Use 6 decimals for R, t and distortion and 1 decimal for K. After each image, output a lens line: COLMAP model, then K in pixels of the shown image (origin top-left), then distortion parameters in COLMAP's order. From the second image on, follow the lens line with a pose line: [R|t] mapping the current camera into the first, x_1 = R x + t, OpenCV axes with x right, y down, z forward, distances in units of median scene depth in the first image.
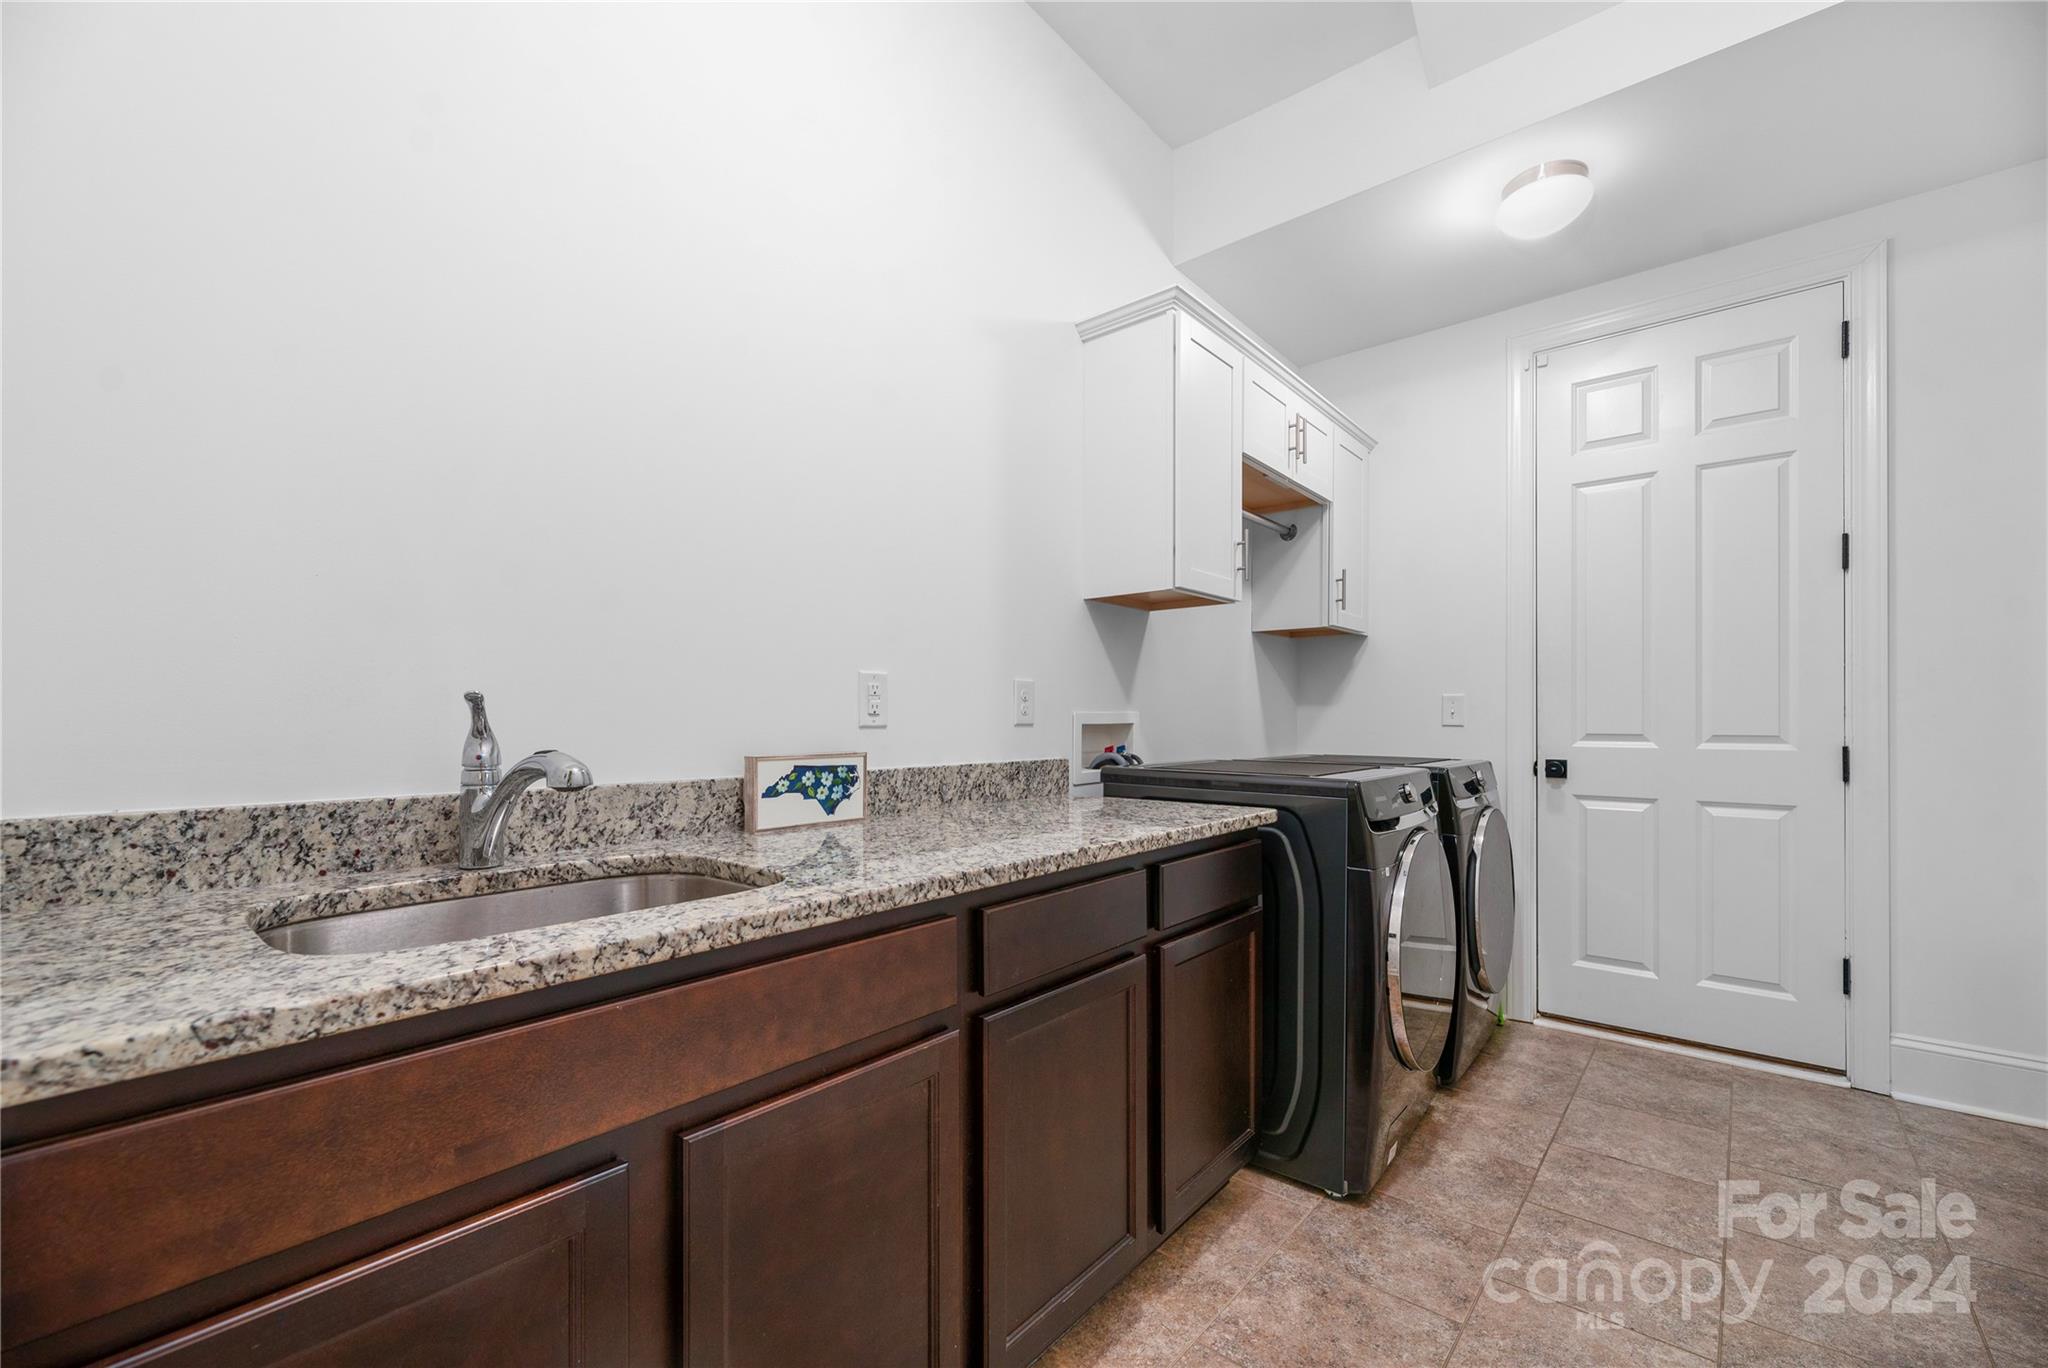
lens RADIAL K [[837.4, 0, 1035.3], [0, 837.4, 719.4], [0, 0, 1]] dist [0.007366, 0.000010]
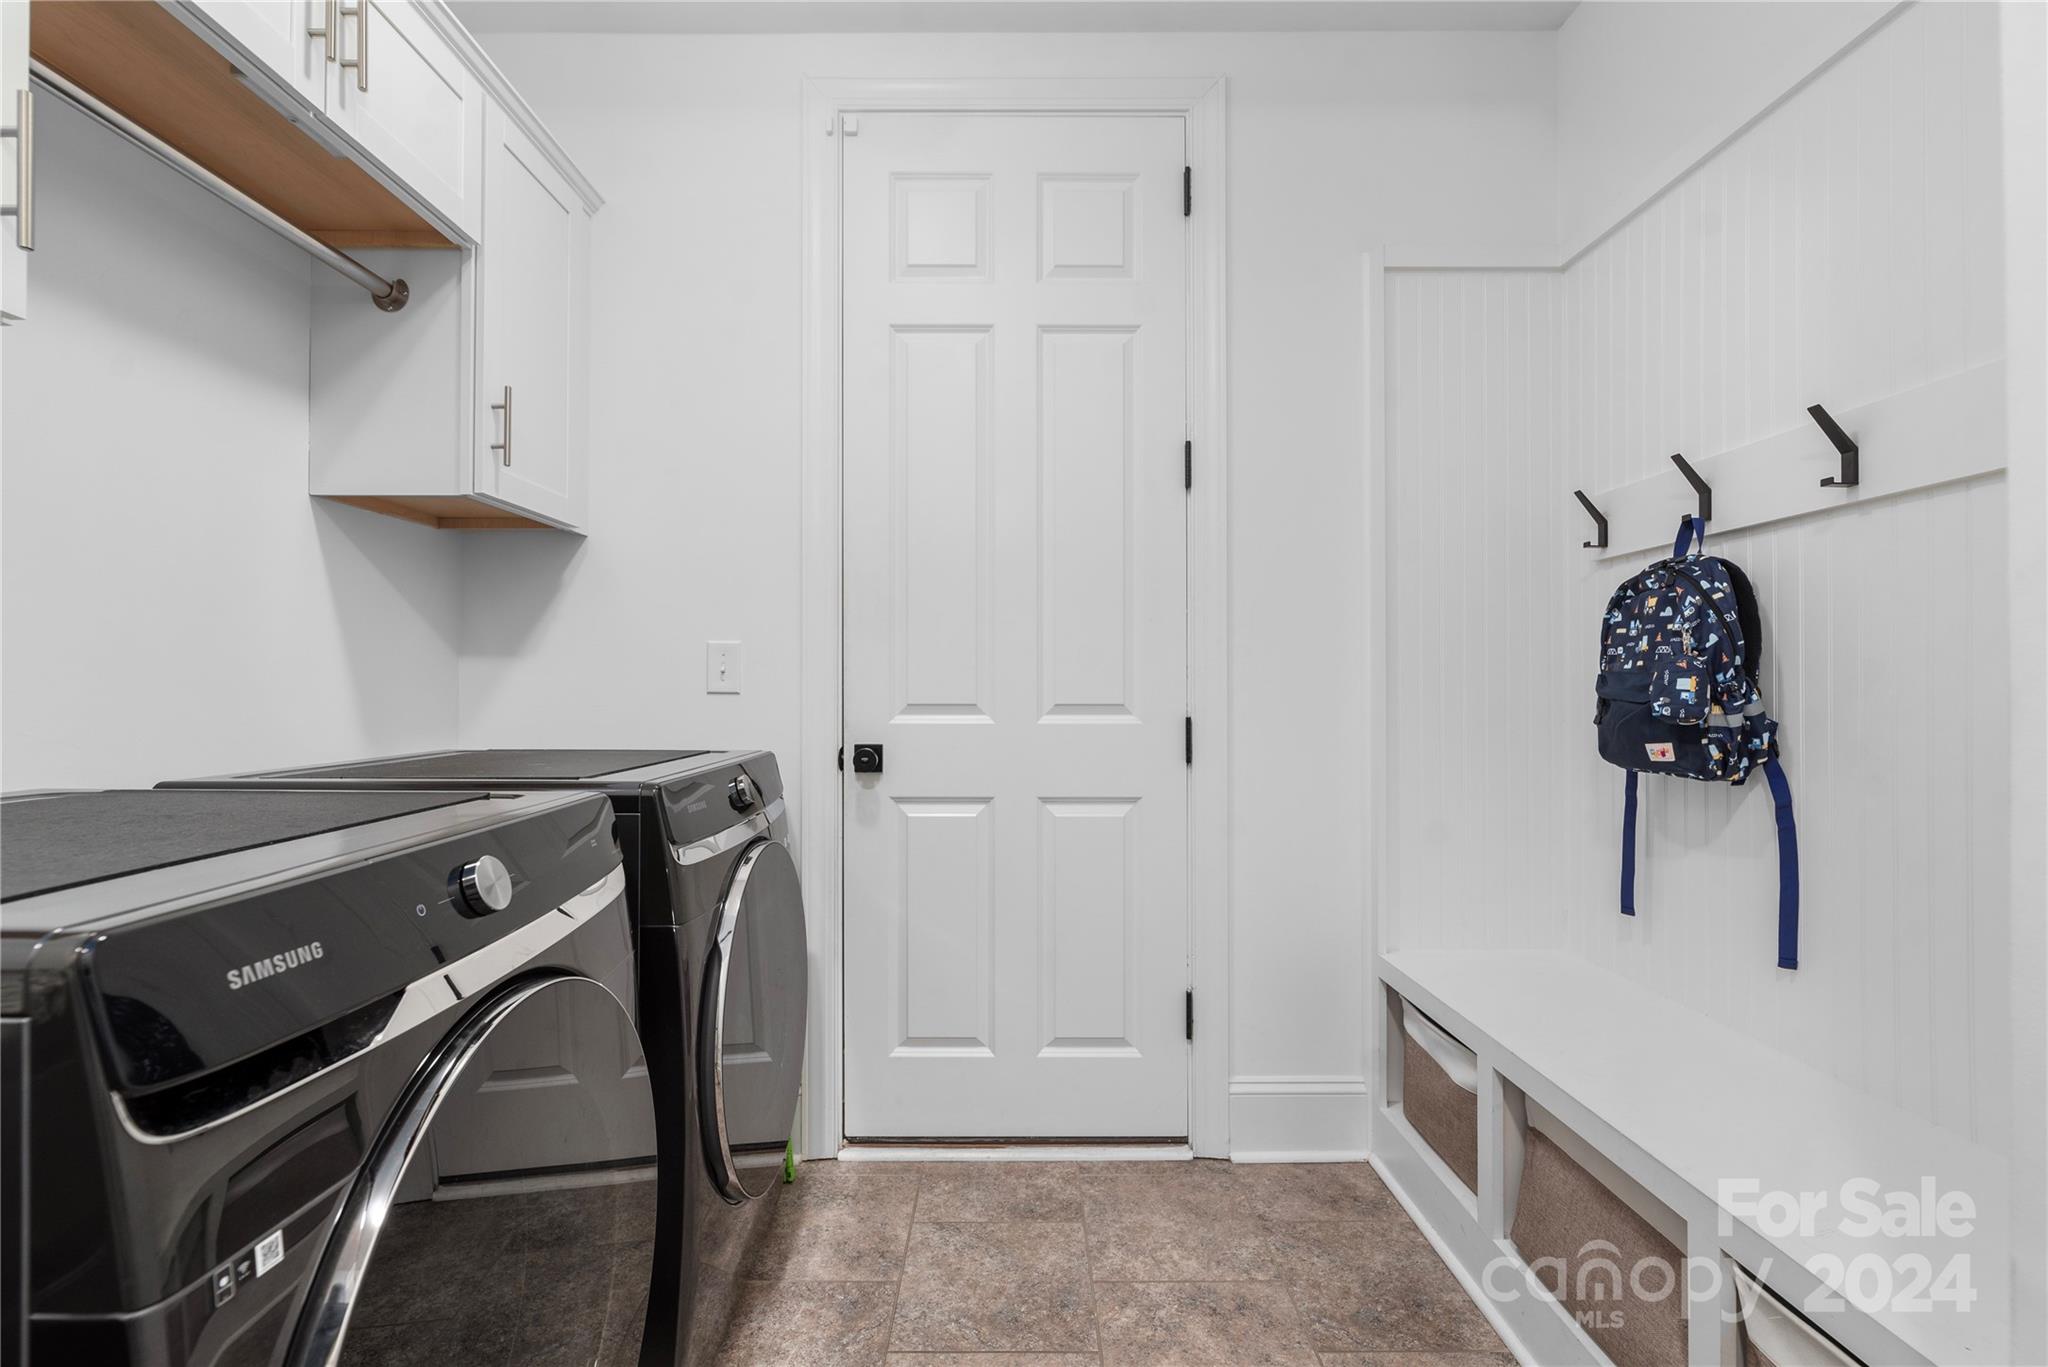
lens RADIAL K [[886.2, 0, 1025.7], [0, 886.2, 687.2], [0, 0, 1]] dist [-0.021169, -0.000145]
pose [[0.759564, 0.000325, 0.650432, 0.294581], [-0.000303, 1.000000, -0.000146, 0.004209], [-0.650432, -0.000086, 0.759564, 0.442223]]
